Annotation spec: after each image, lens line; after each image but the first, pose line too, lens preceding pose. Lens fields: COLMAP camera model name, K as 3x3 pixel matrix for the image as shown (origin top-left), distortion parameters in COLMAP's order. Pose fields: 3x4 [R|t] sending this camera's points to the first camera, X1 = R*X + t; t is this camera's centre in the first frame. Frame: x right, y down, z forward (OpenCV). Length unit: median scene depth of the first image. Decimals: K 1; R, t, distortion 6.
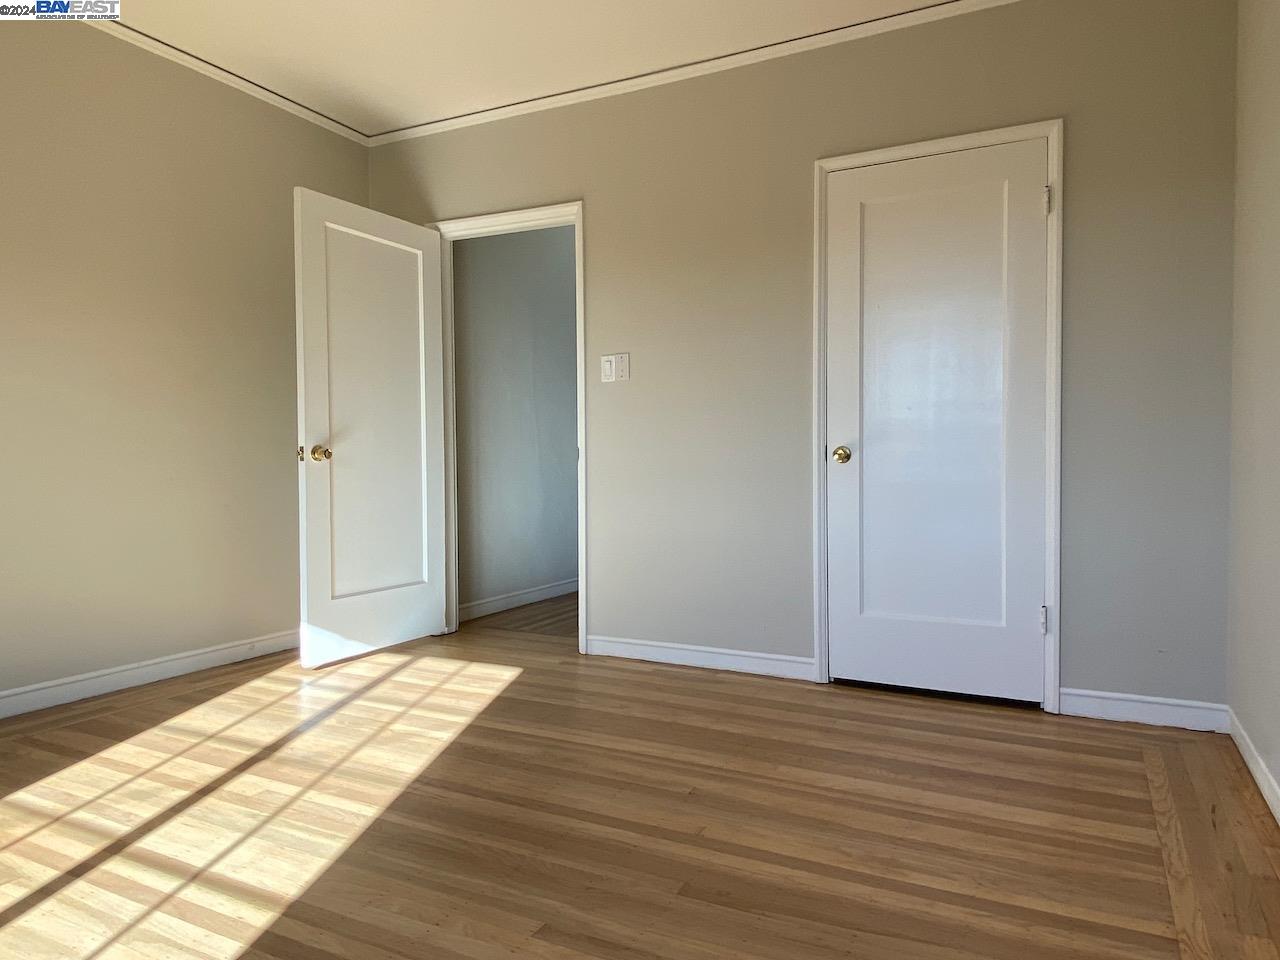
lens RADIAL K [[858.7, 0, 649.9], [0, 858.7, 474.4], [0, 0, 1]] dist [0.016929, -0.018130]
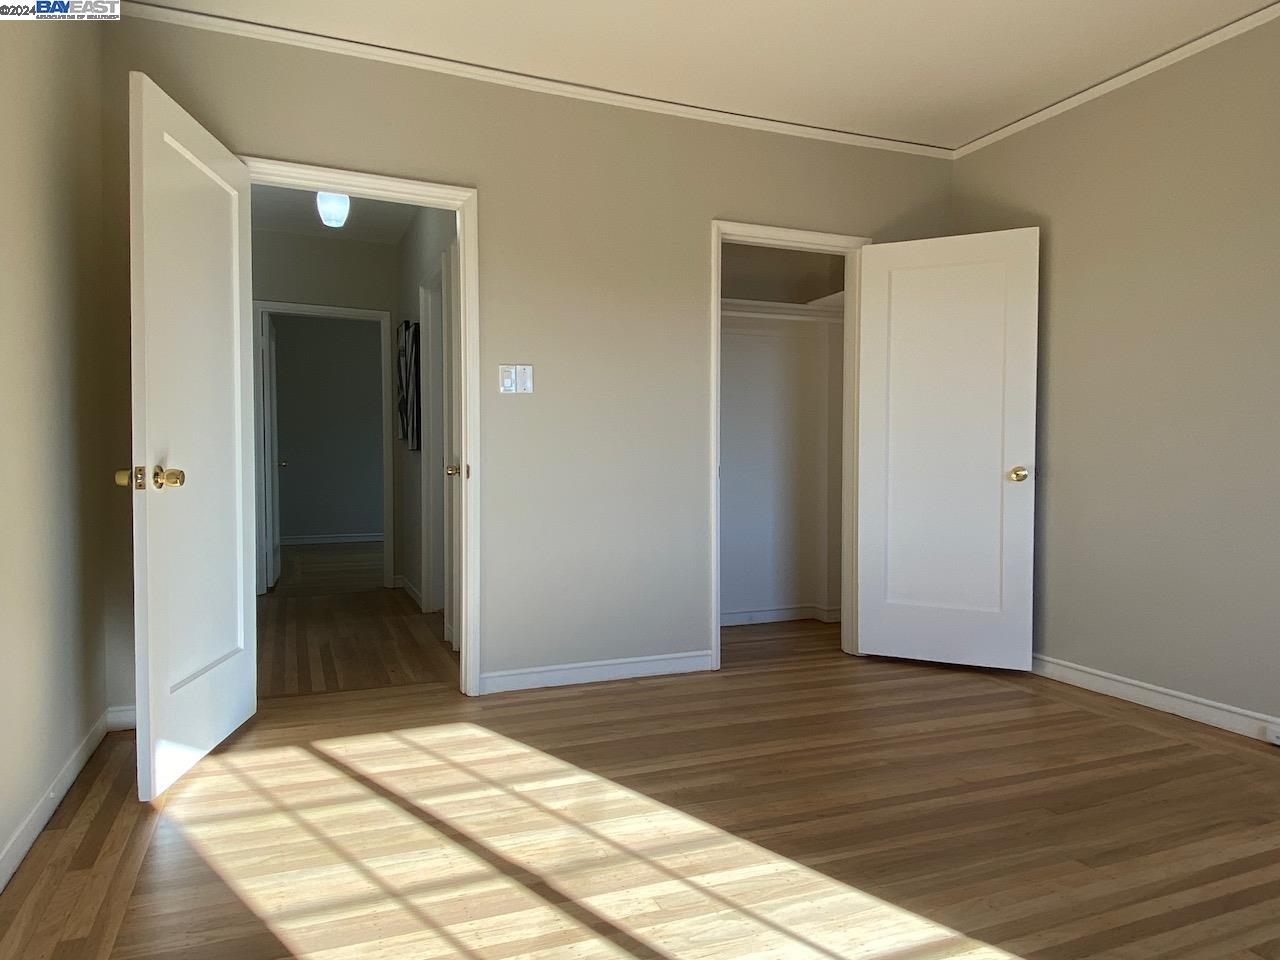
lens RADIAL K [[858.7, 0, 644.5], [0, 858.7, 480.8], [0, 0, 1]] dist [0.016929, -0.018130]
pose [[0.658540, -0.021313, 0.752244, -0.869985], [0.014663, 0.999773, 0.015489, -0.036001], [-0.752403, 0.000830, 0.658702, 0.382055]]
